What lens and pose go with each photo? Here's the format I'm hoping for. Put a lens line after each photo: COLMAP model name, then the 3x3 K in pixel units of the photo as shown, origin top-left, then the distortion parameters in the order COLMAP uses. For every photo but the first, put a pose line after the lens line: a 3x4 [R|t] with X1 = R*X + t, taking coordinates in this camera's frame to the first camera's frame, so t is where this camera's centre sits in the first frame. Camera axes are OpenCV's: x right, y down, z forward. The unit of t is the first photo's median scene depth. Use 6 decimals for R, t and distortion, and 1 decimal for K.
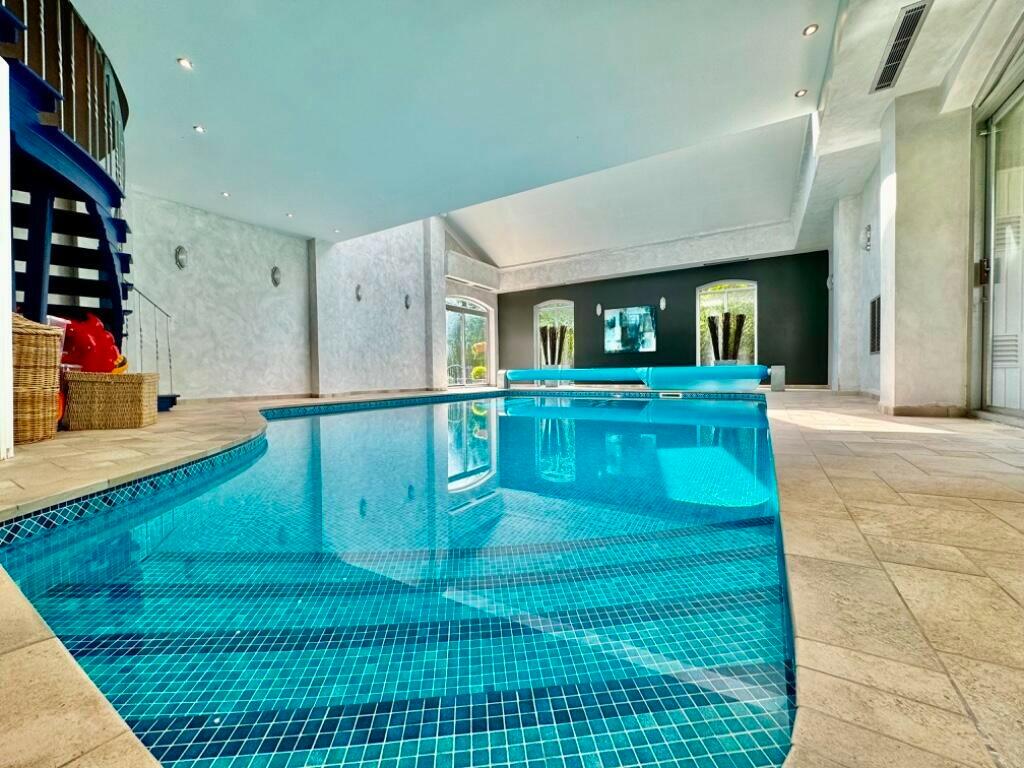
lens RADIAL K [[408.1, 0, 512.0], [0, 408.1, 384.0], [0, 0, 1]] dist [0.000110, 0.000003]
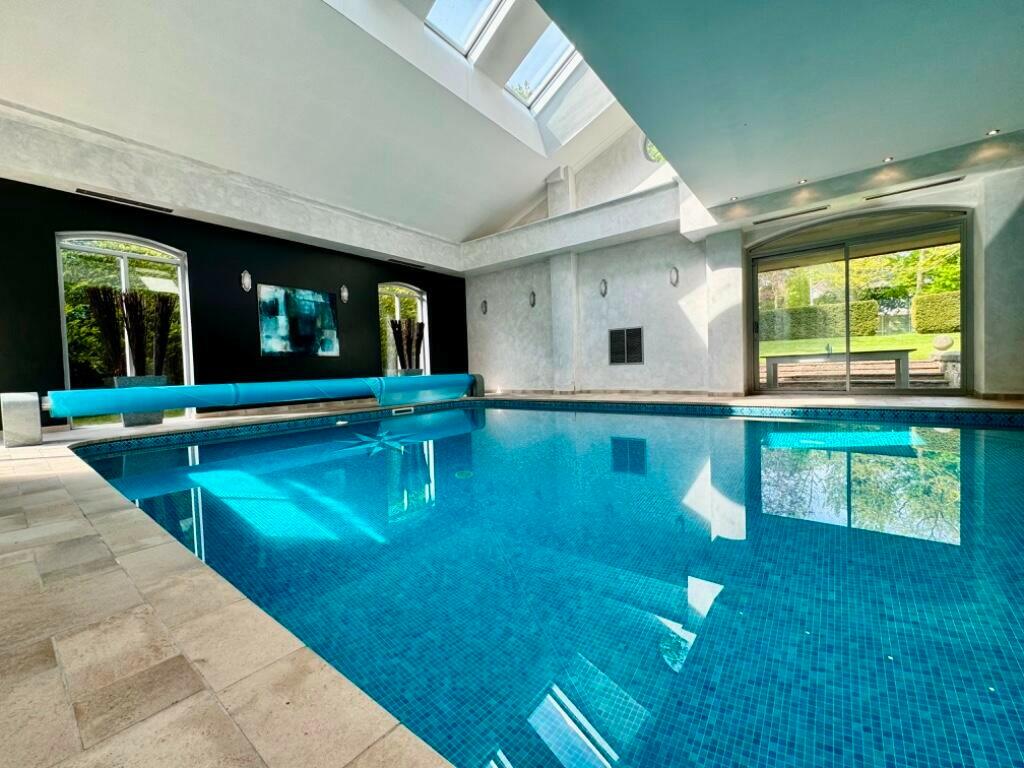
lens RADIAL K [[410.7, 0, 512.0], [0, 410.7, 384.0], [0, 0, 1]] dist [0.000070, 0.000047]
pose [[0.115135, -0.025728, 0.993017, -0.348286], [0.063691, 0.997799, 0.018467, -0.023087], [-0.991306, 0.061120, 0.116520, 0.595028]]
